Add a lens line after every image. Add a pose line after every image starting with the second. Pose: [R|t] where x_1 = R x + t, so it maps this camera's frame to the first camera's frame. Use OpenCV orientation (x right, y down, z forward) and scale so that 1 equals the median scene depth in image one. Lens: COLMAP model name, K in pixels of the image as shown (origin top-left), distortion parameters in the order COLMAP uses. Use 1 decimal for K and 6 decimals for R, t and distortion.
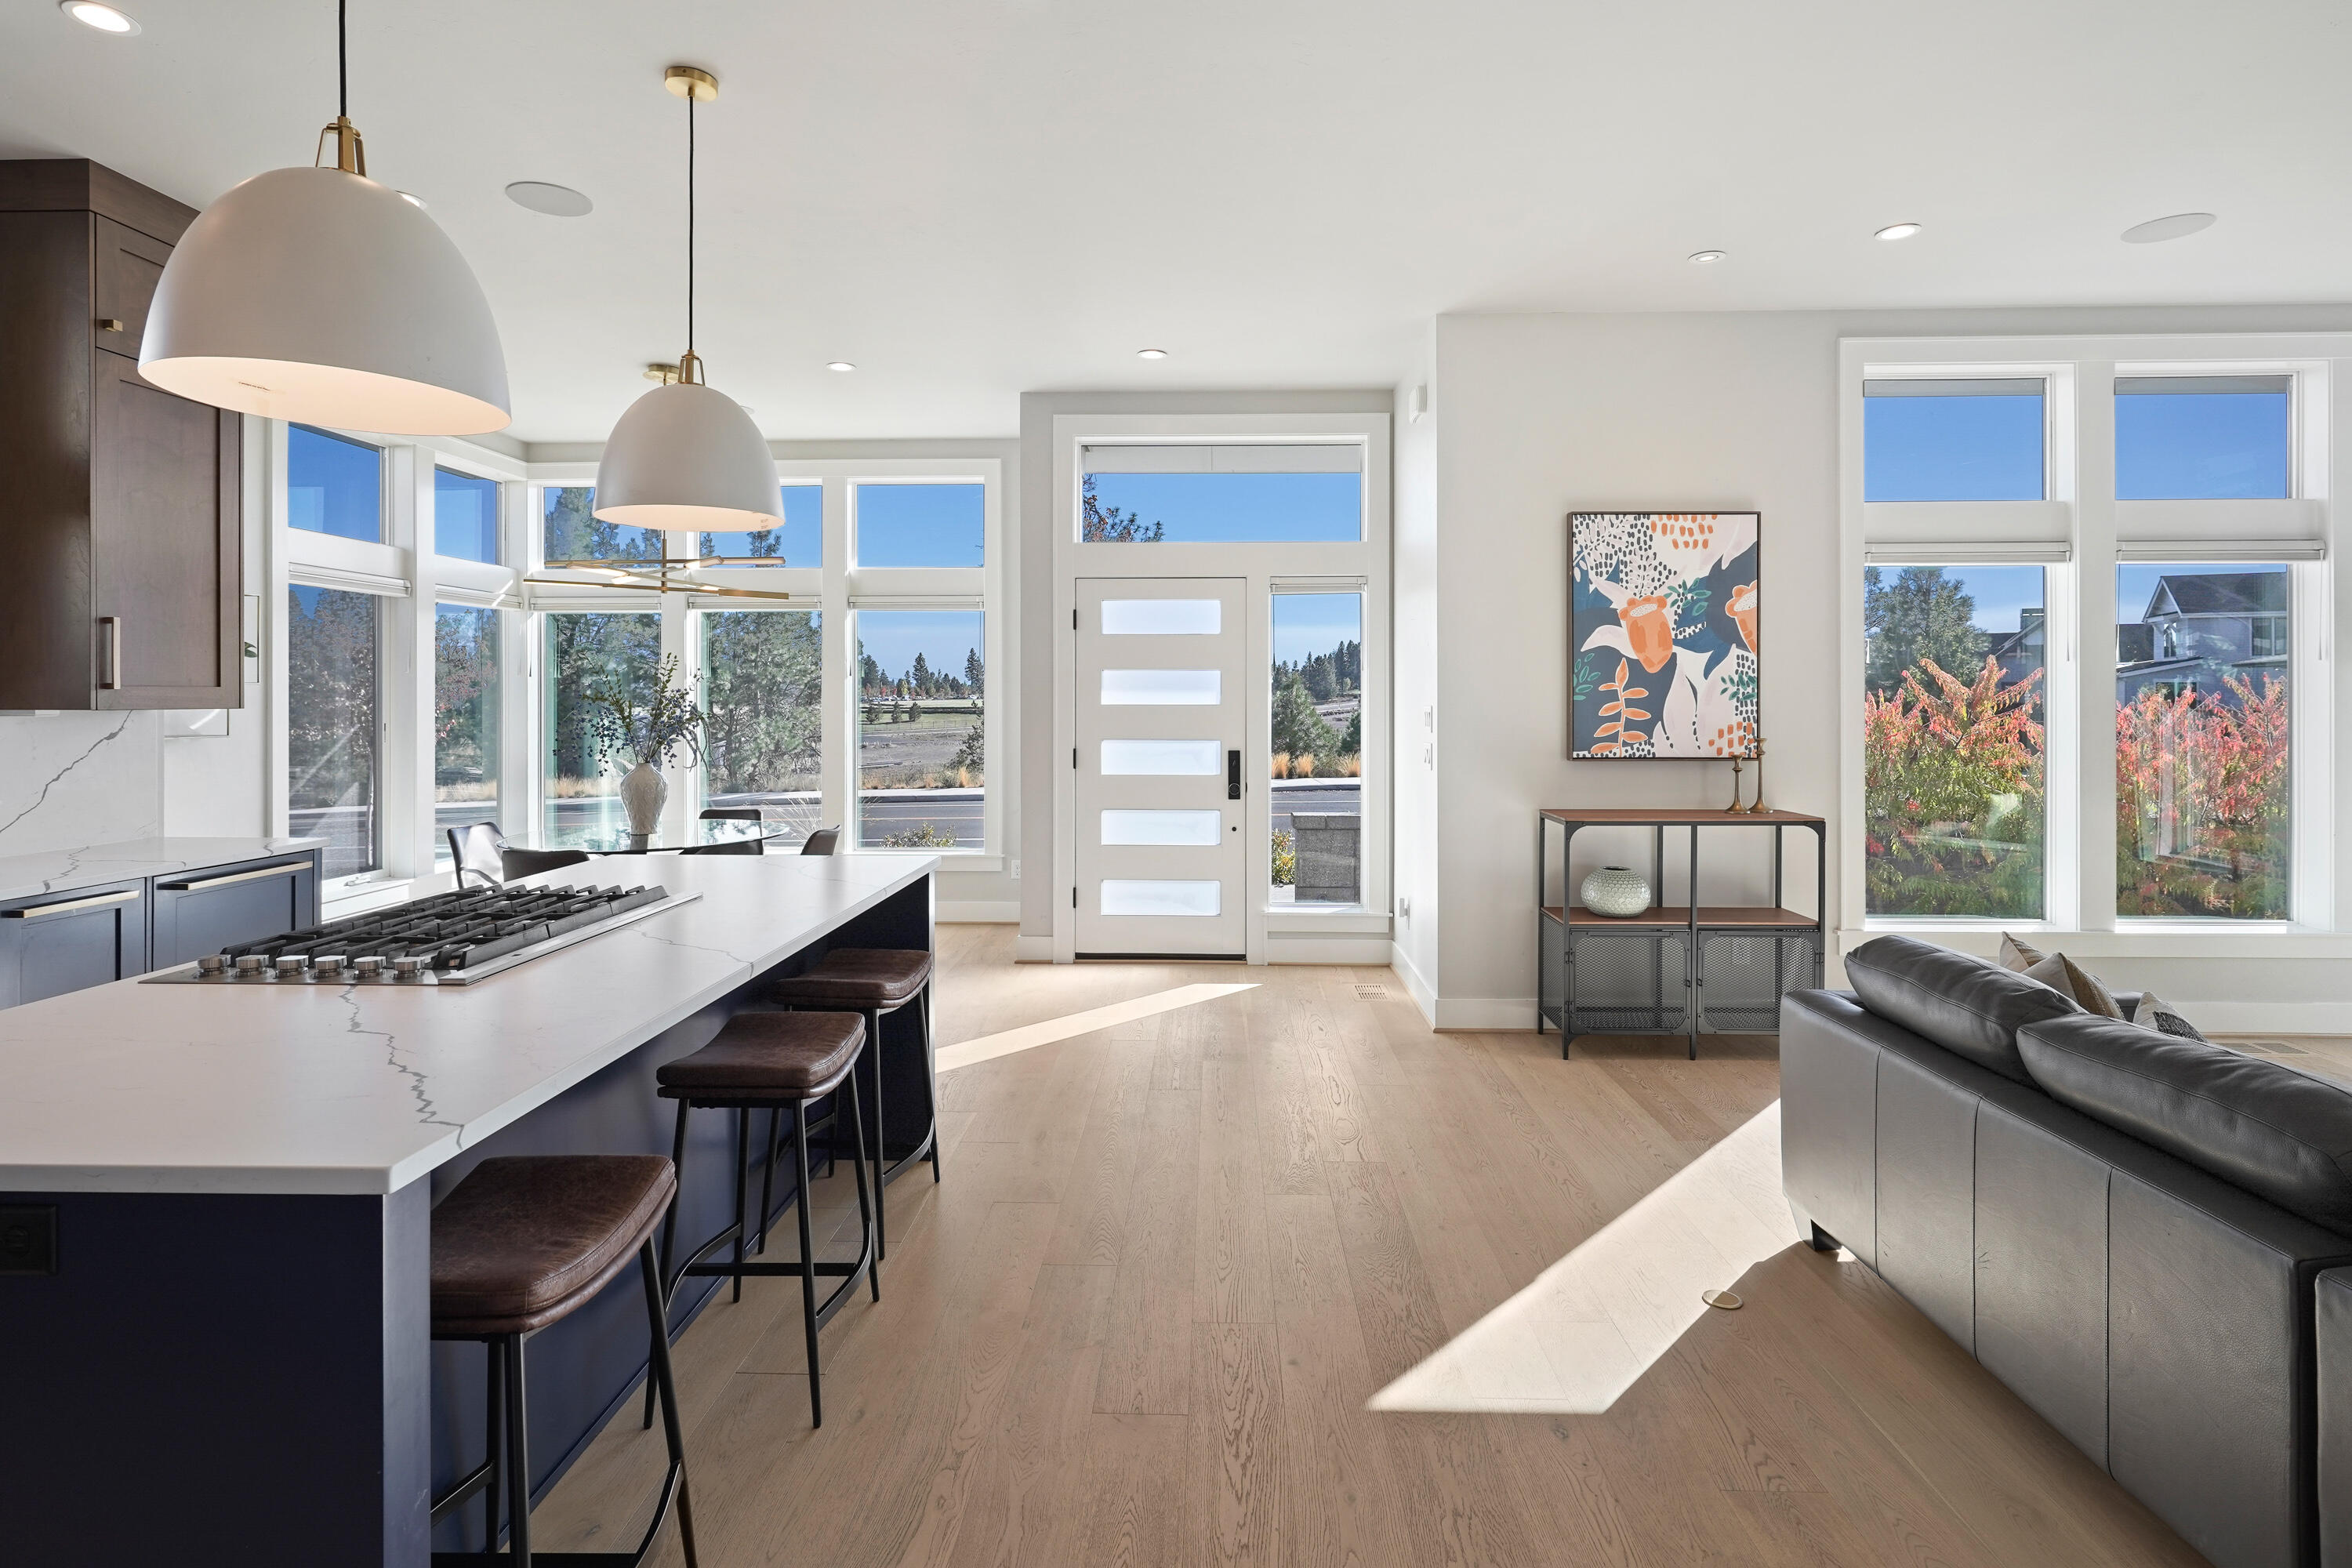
lens RADIAL K [[1136.0, 0, 1185.3], [0, 1136.0, 699.3], [0, 0, 1]] dist [-0.013287, 0.006541]
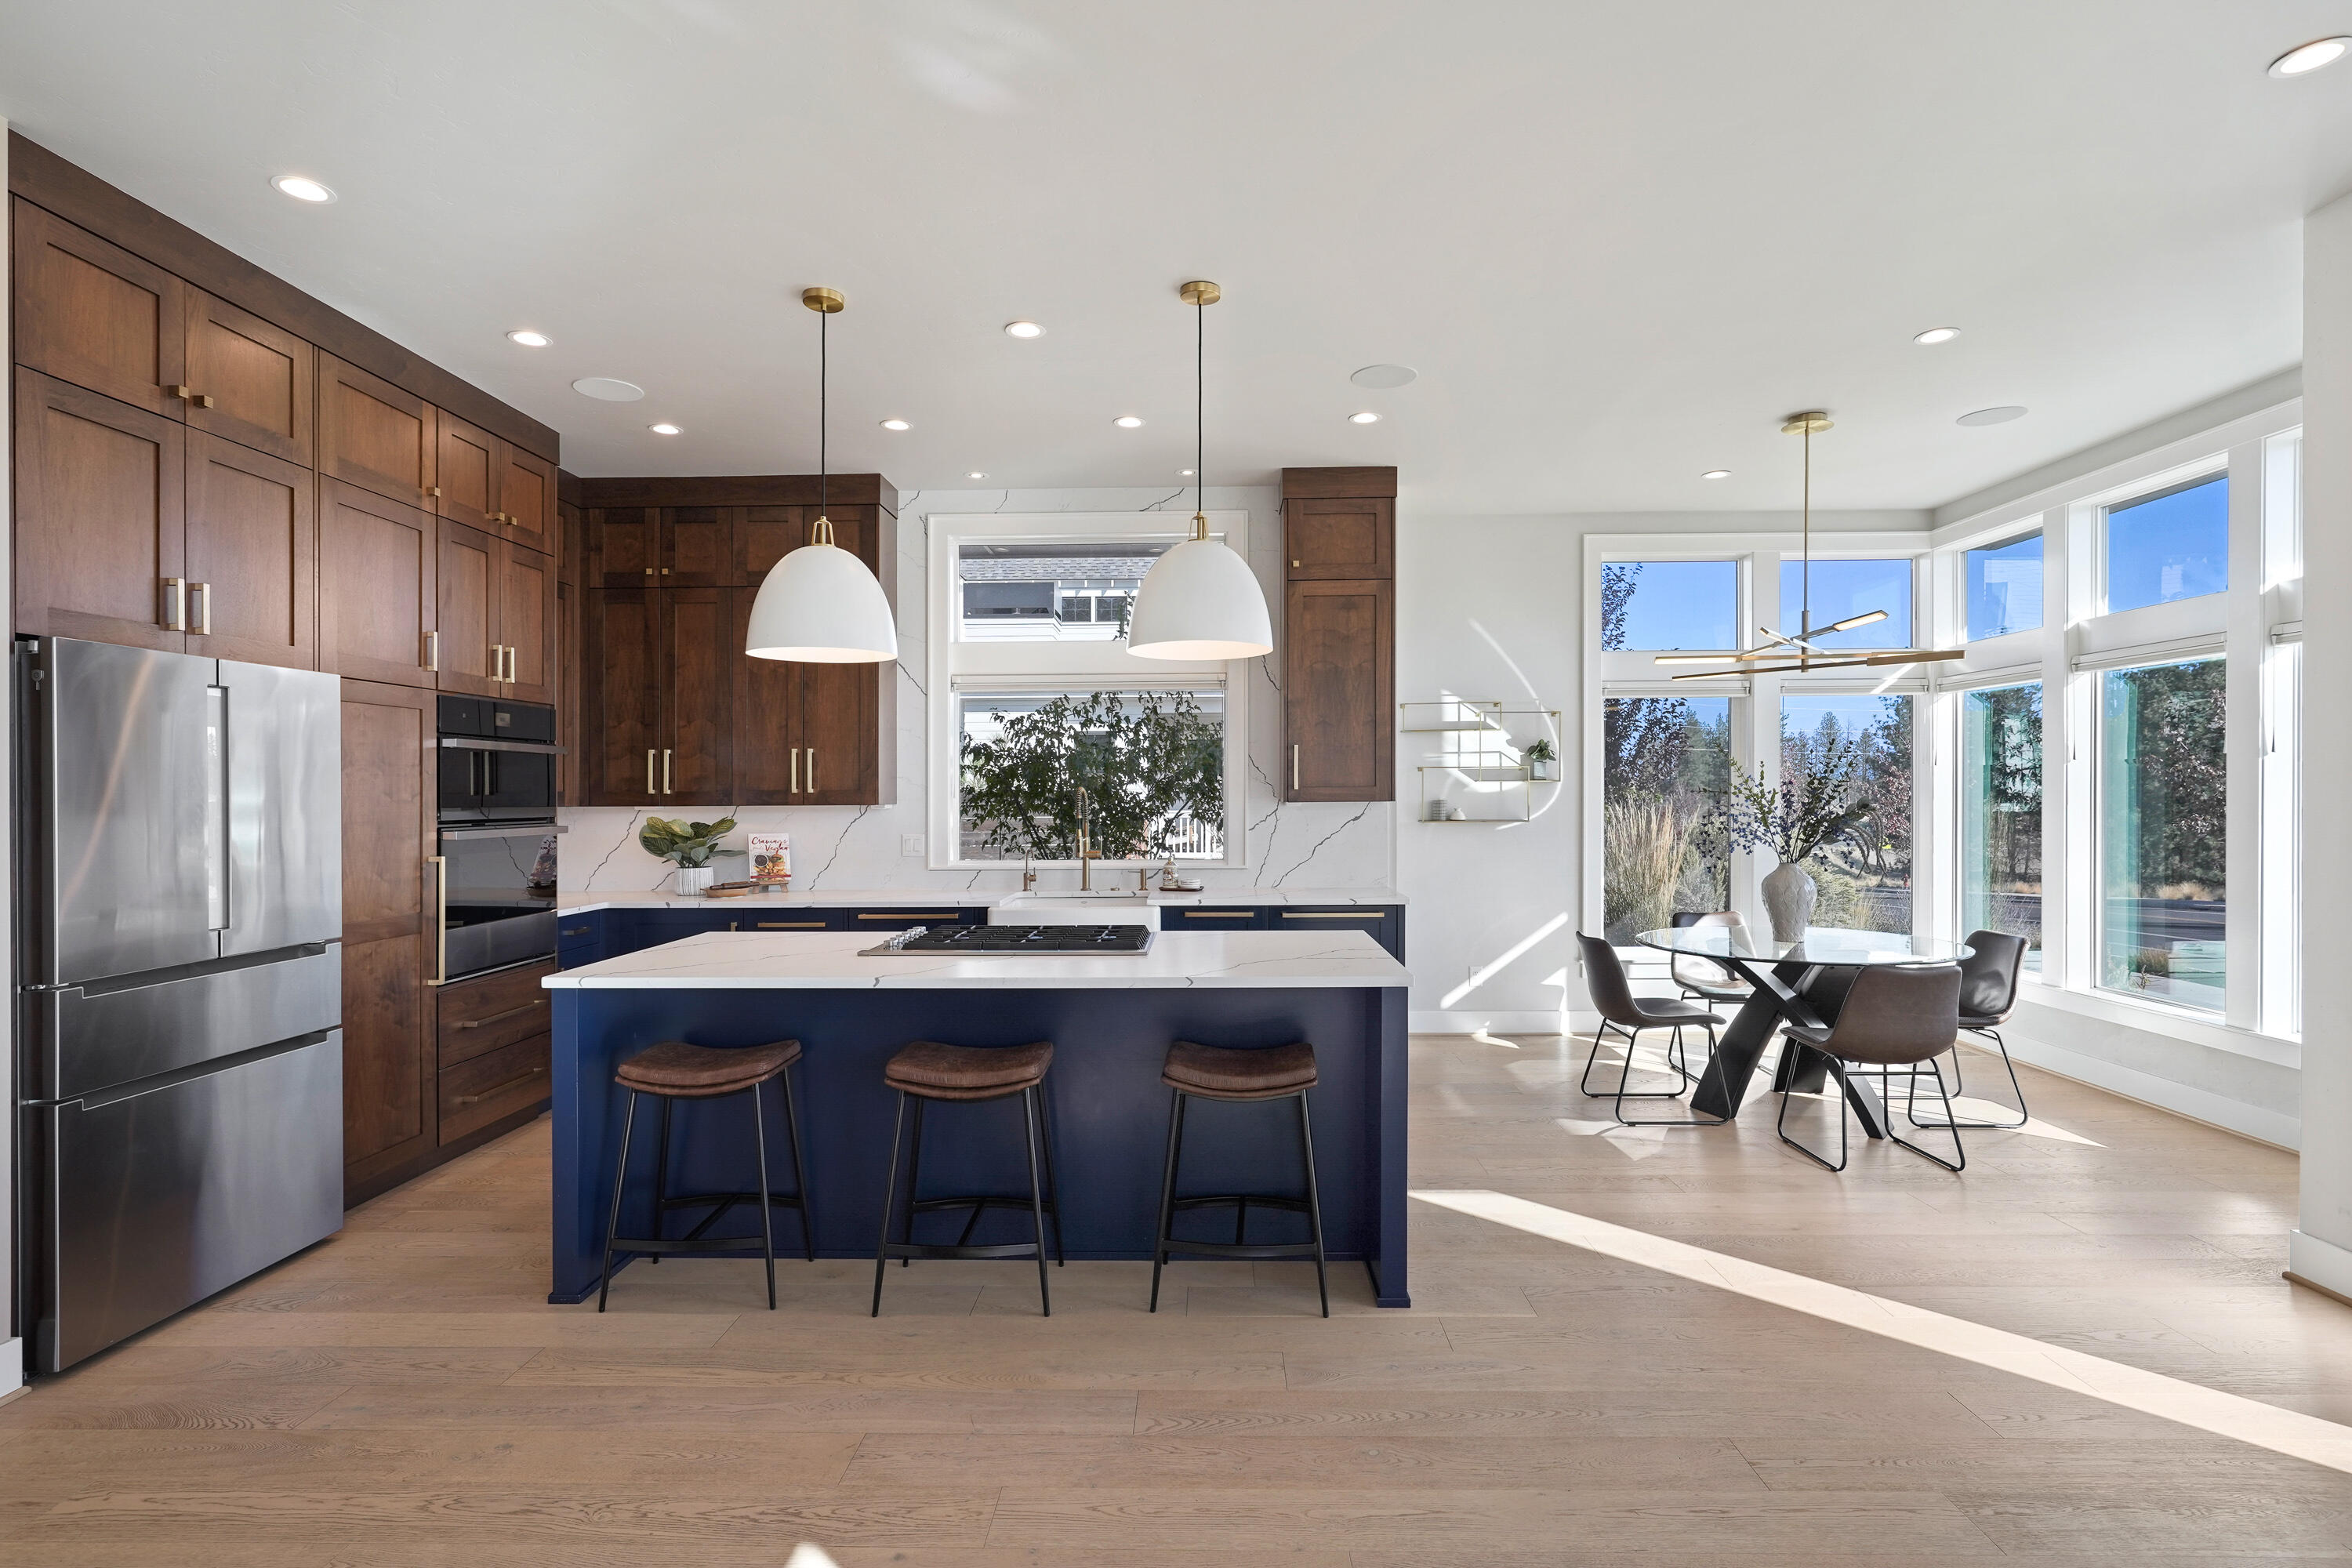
lens RADIAL K [[1136.0, 0, 1190.3], [0, 1136.0, 790.0], [0, 0, 1]] dist [-0.013287, 0.006541]
pose [[0.009089, -0.003474, -0.999953, 0.489176], [0.005841, 0.999977, -0.003421, -0.002571], [0.999942, -0.005810, 0.009109, 0.611979]]
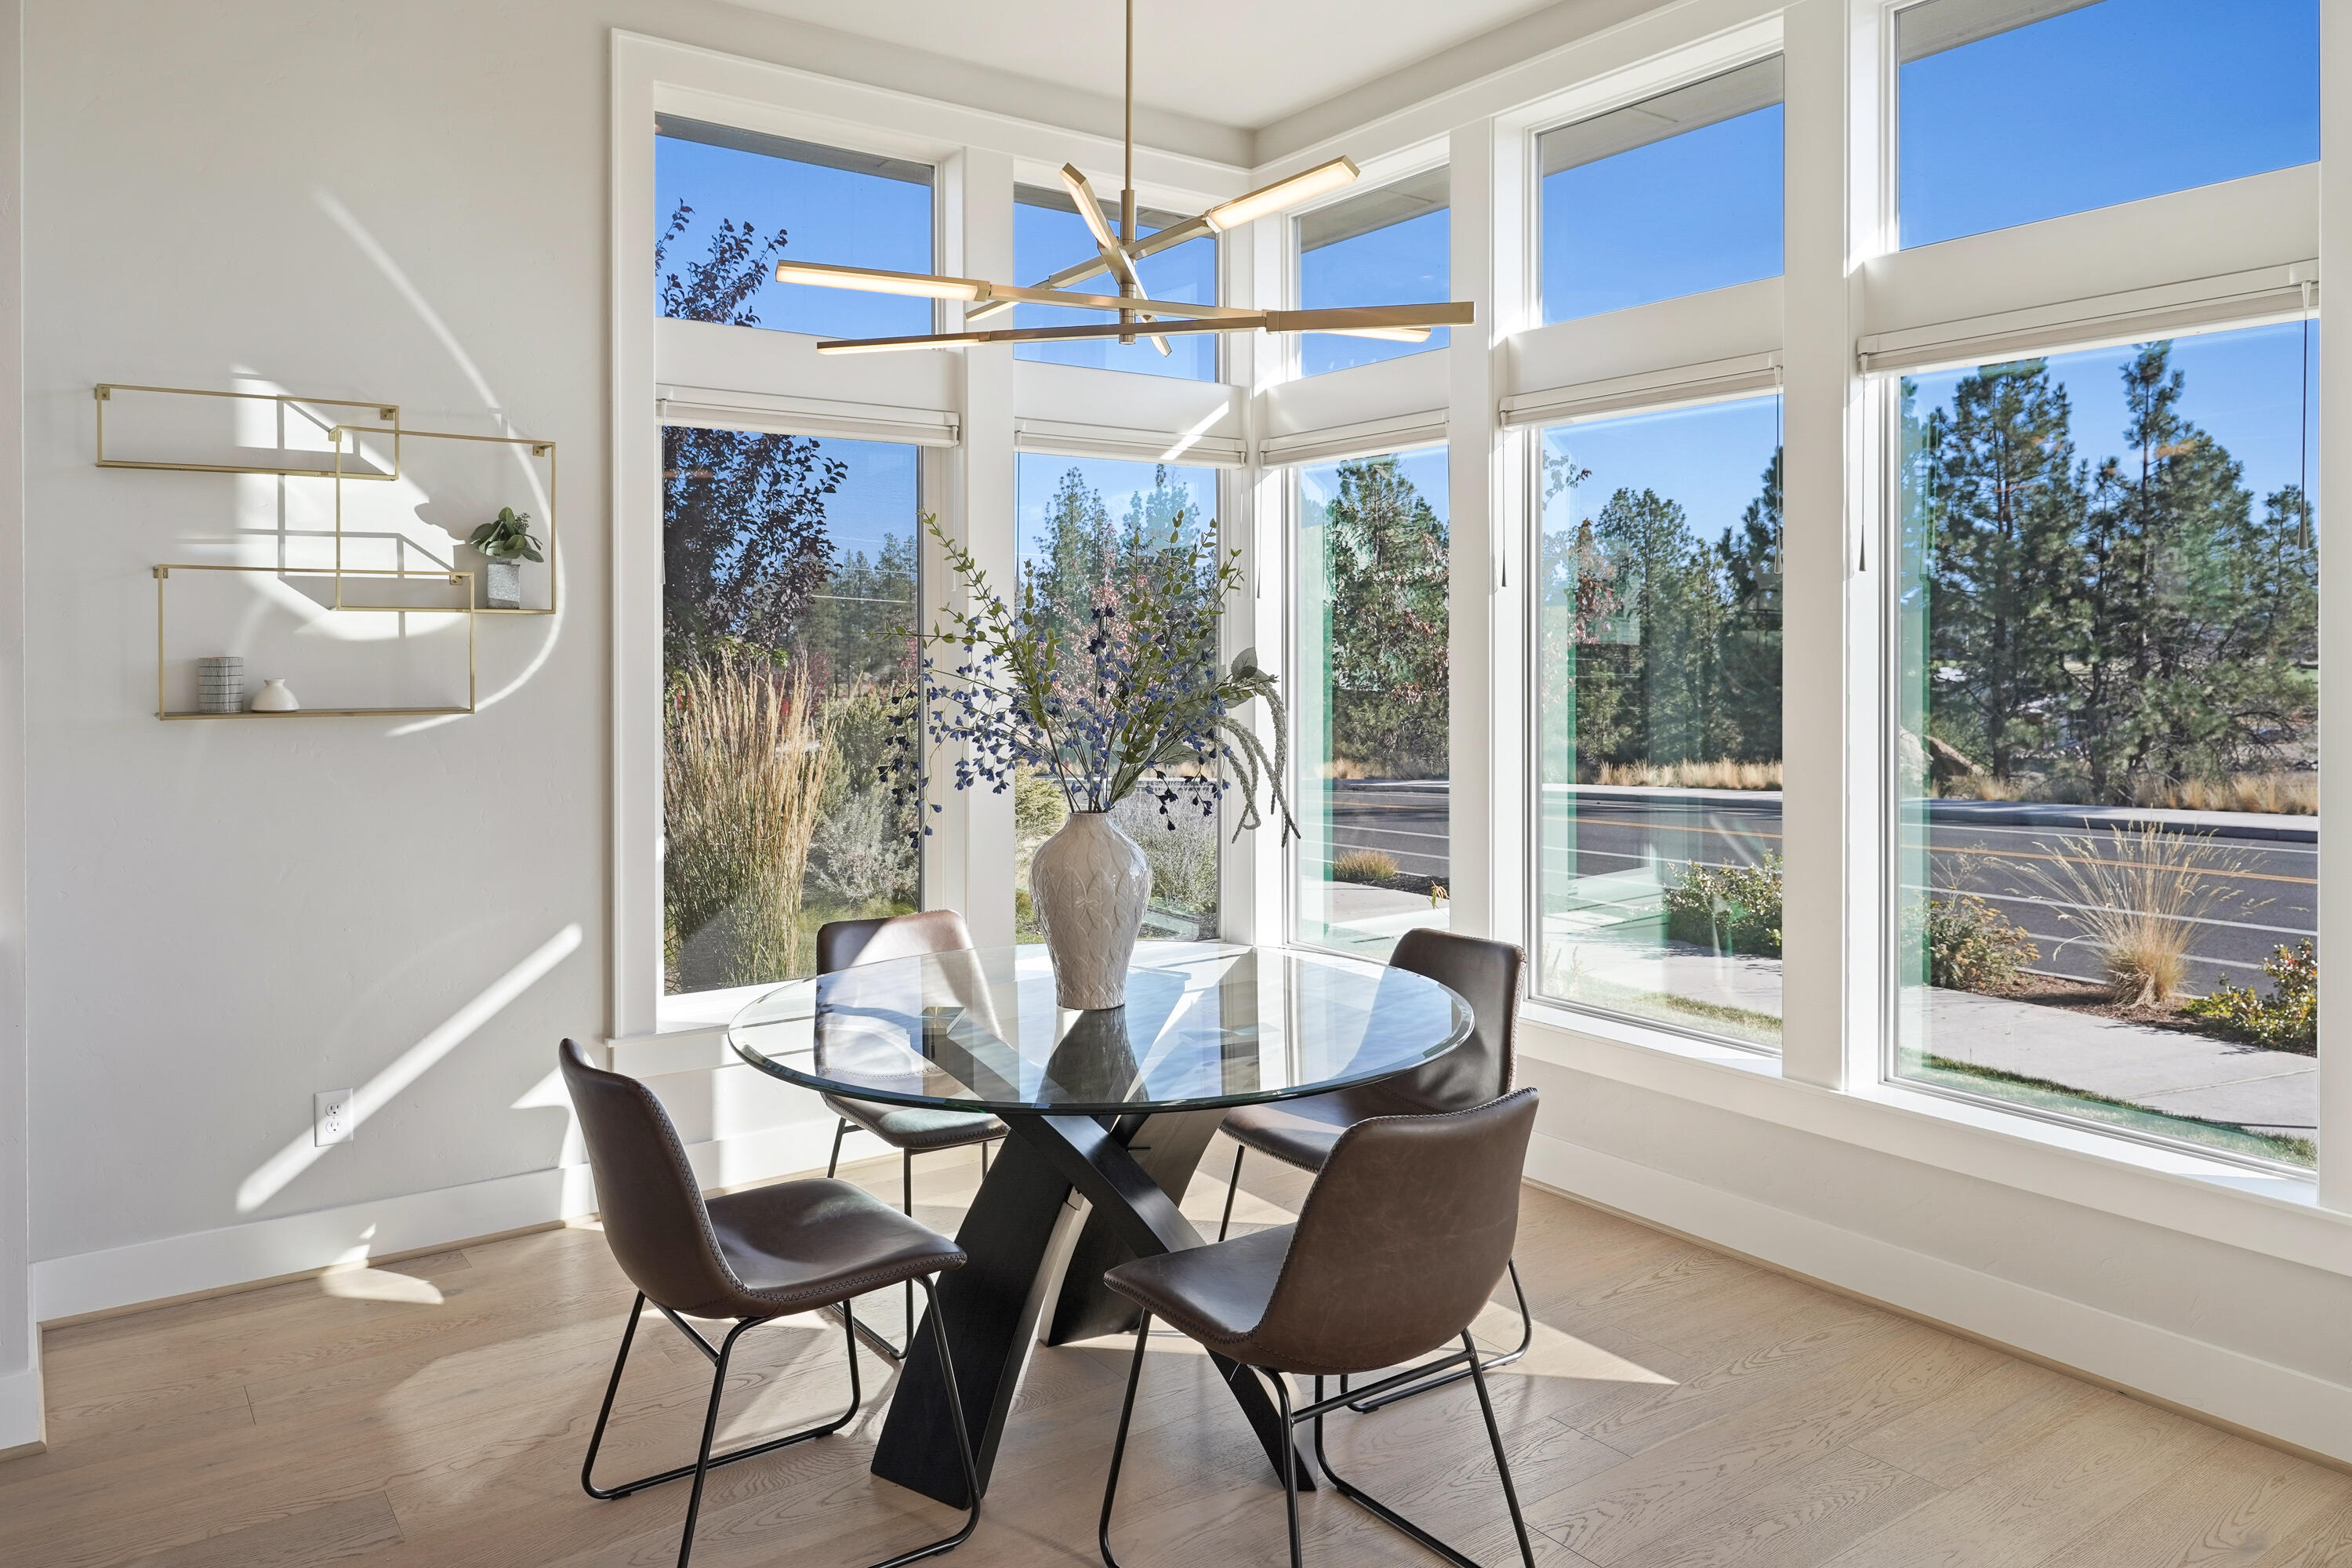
lens RADIAL K [[1577.1, 0, 1137.1], [0, 1577.1, 717.3], [0, 0, 1]] dist [0.006610, -0.001406]
pose [[0.586693, 0.033290, -0.809125, -0.065899], [0.001211, 0.999117, 0.041985, 0.004103], [0.809808, -0.025612, 0.586135, 0.842321]]
